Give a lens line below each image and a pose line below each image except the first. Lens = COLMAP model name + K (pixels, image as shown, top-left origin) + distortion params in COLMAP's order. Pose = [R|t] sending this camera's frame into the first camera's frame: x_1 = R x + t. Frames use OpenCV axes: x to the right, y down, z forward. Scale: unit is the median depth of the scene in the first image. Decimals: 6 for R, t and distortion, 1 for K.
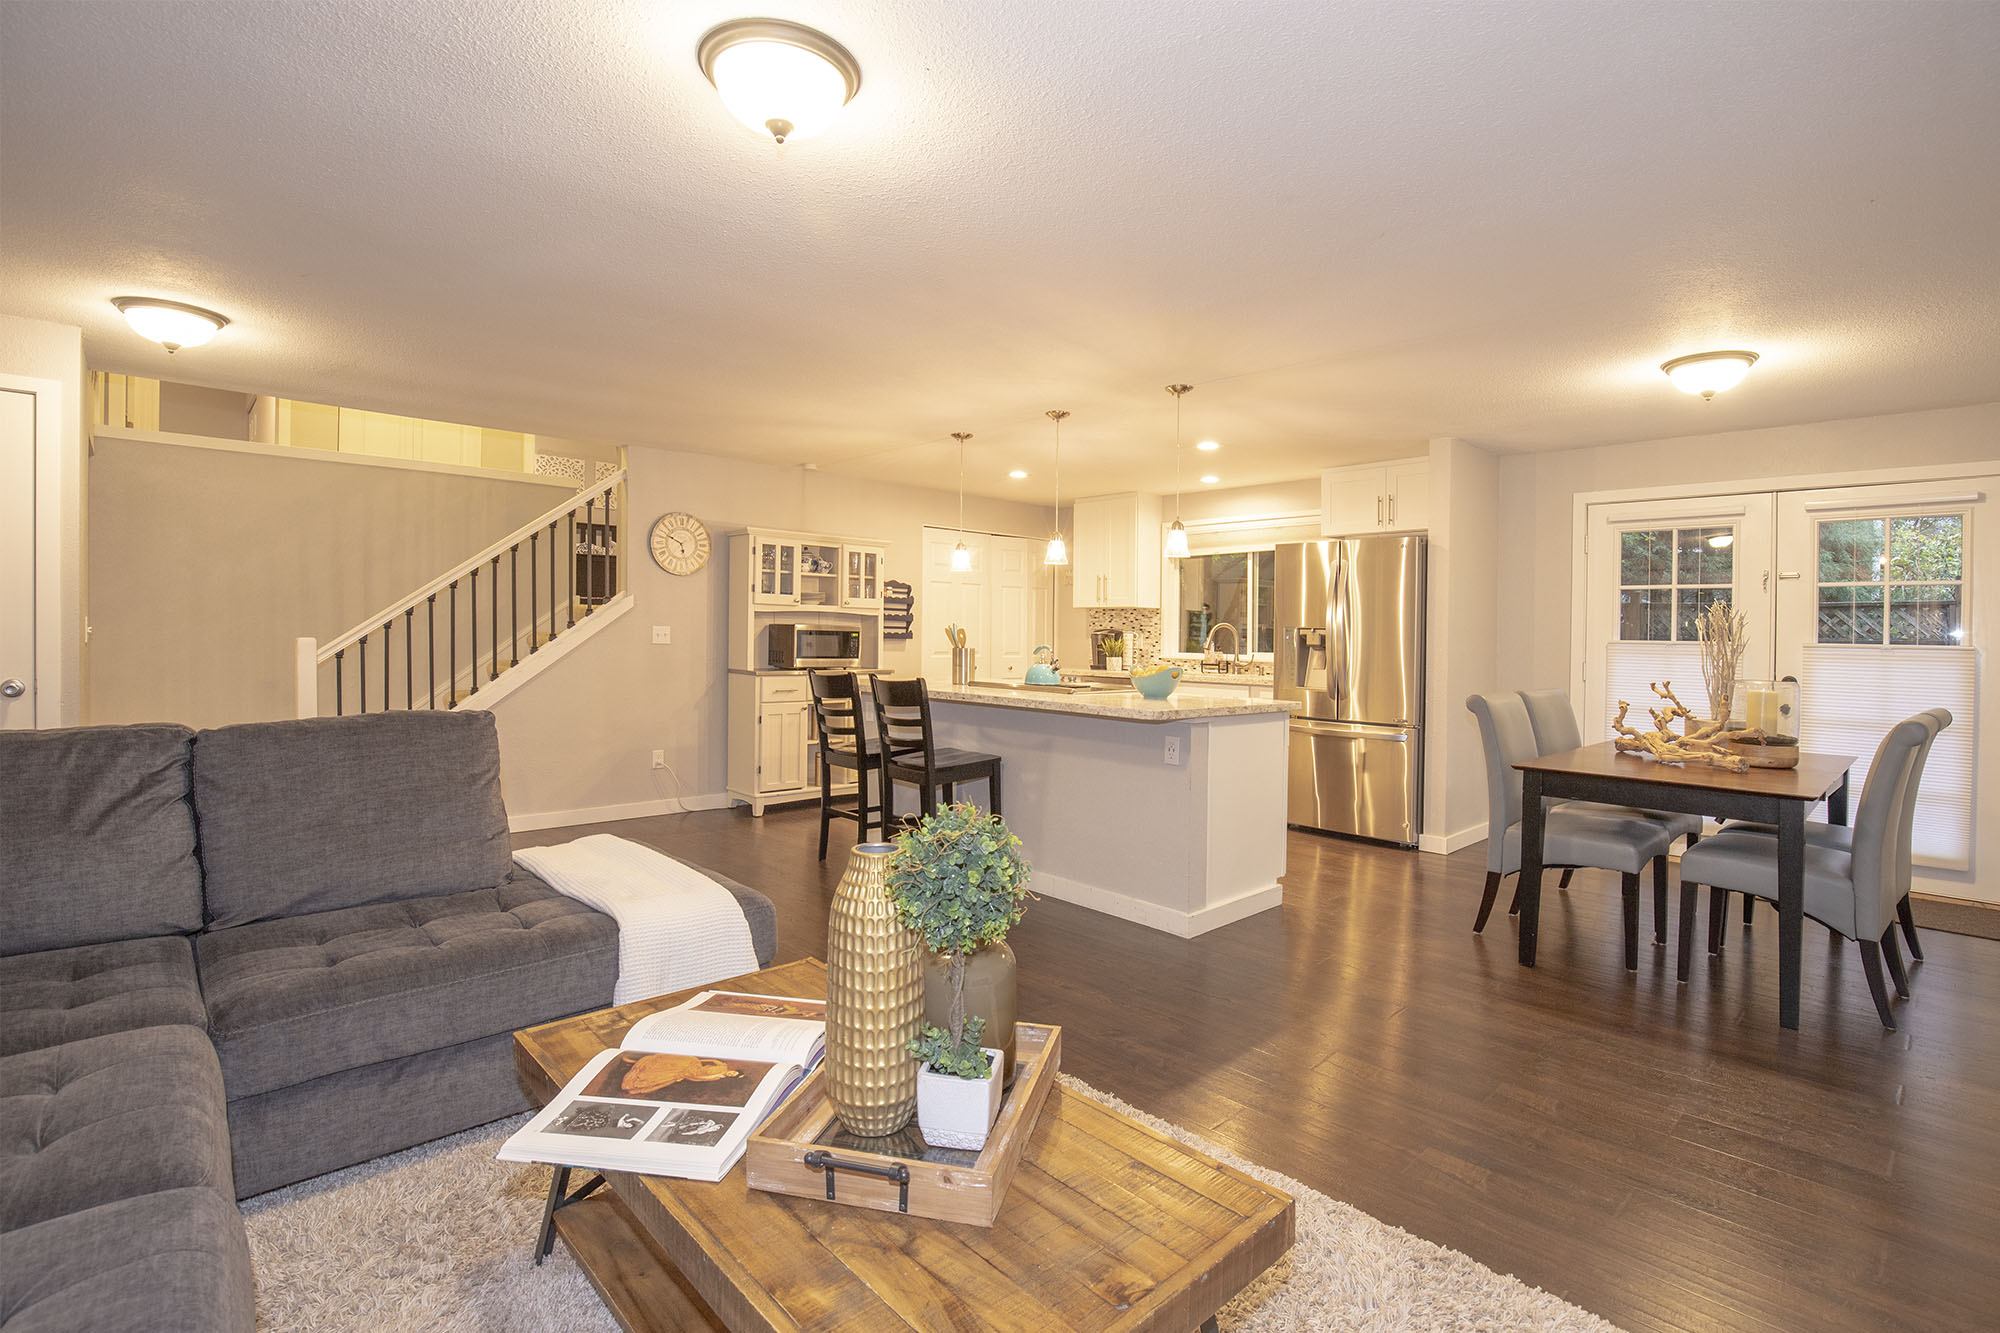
lens RADIAL K [[921.6, 0, 1009.2], [0, 921.6, 635.9], [0, 0, 1]] dist [-0.023907, -0.000534]
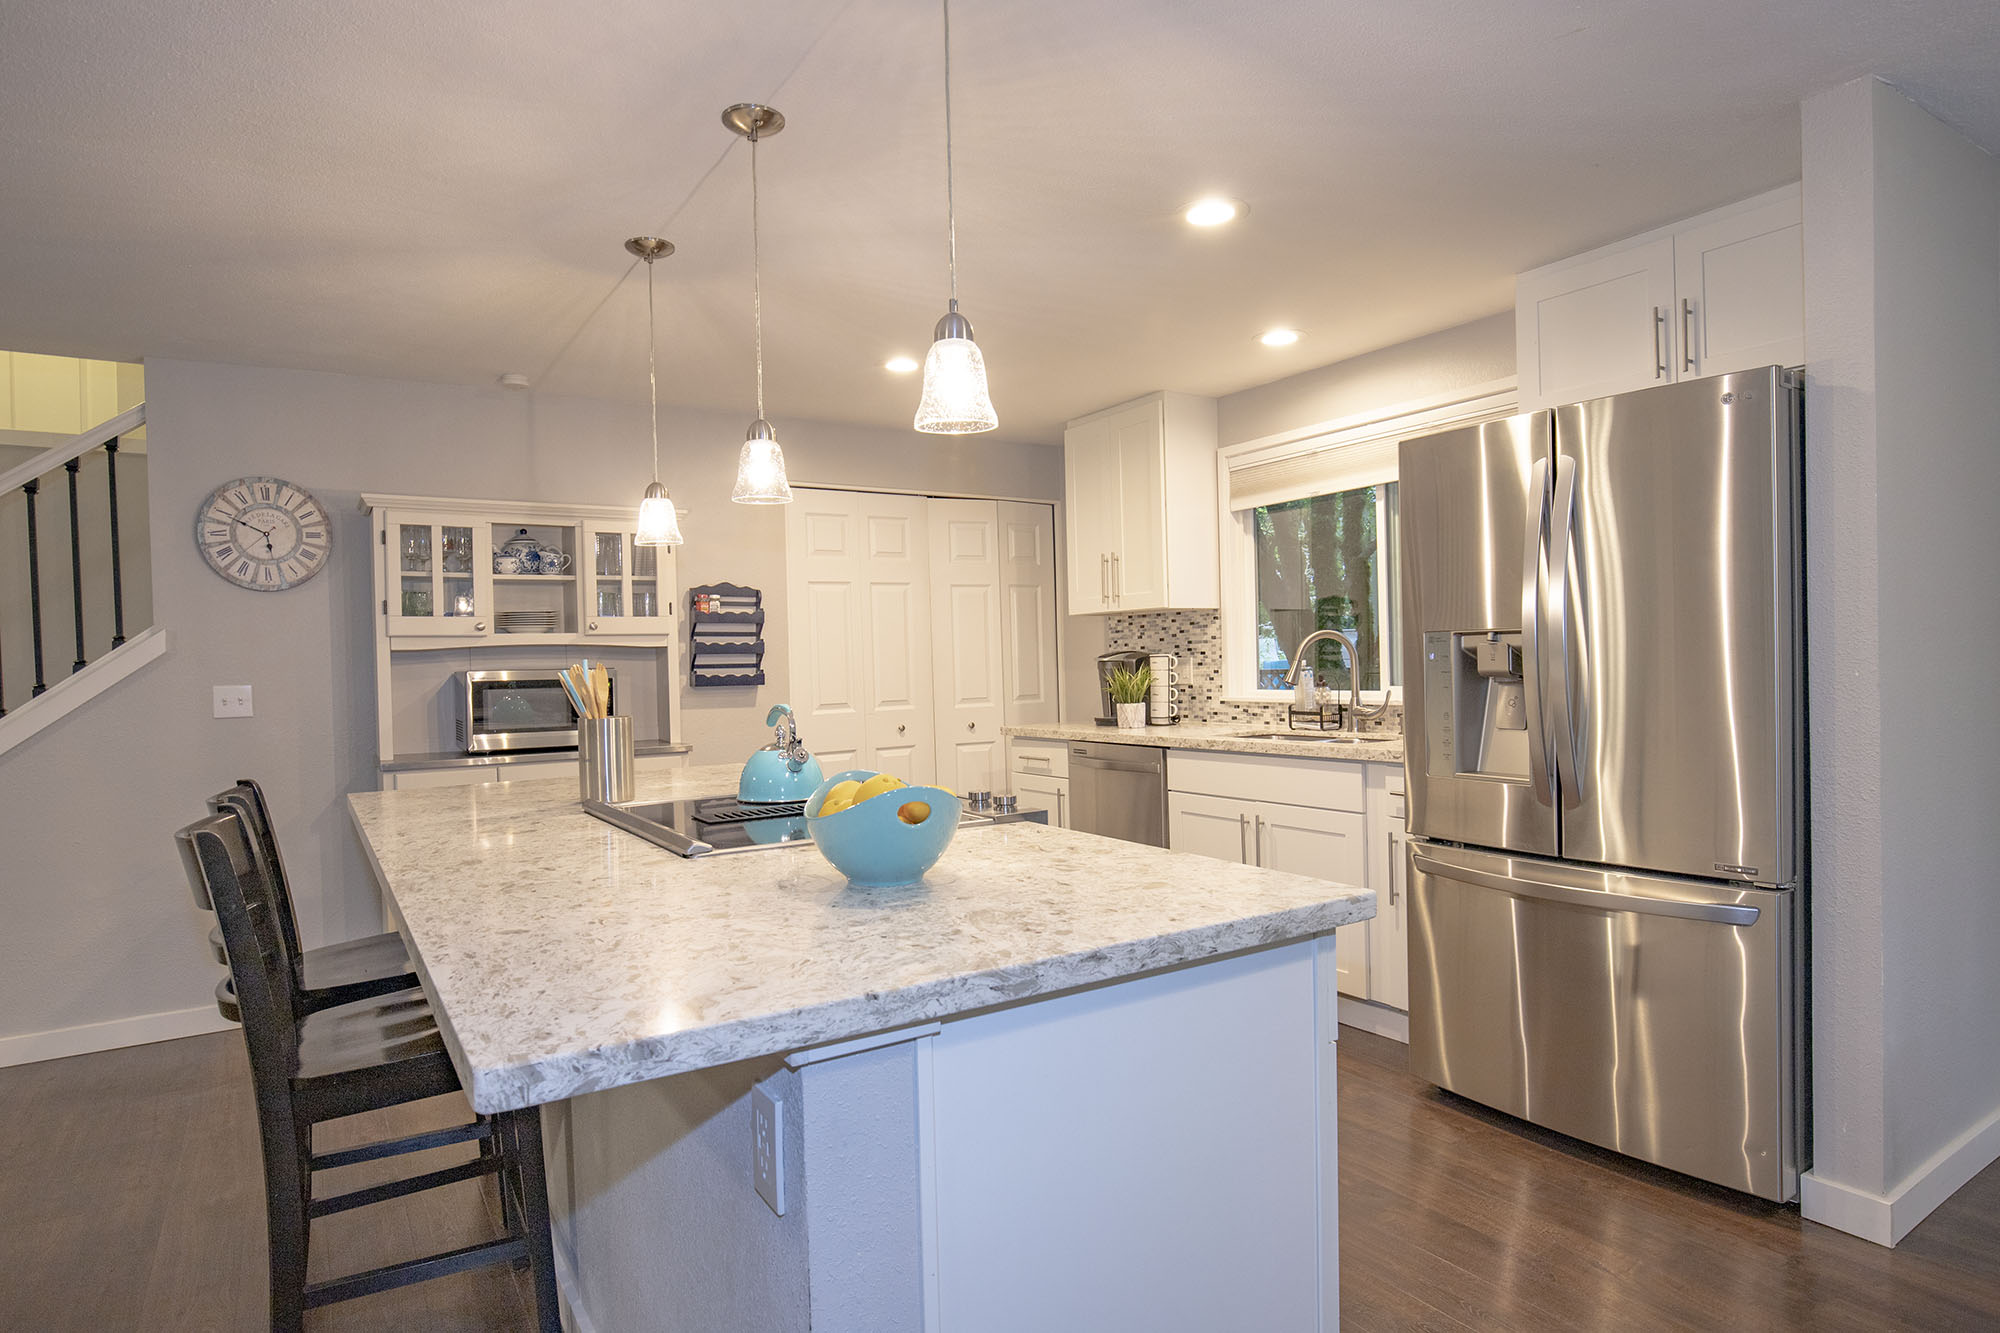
lens RADIAL K [[1078.6, 0, 991.5], [0, 1078.6, 676.0], [0, 0, 1]] dist [-0.004408, -0.000979]
pose [[0.983149, -0.041464, -0.178044, 0.168660], [0.043598, 0.999016, 0.008088, -0.001601], [0.177533, -0.015714, 0.983989, 0.419549]]
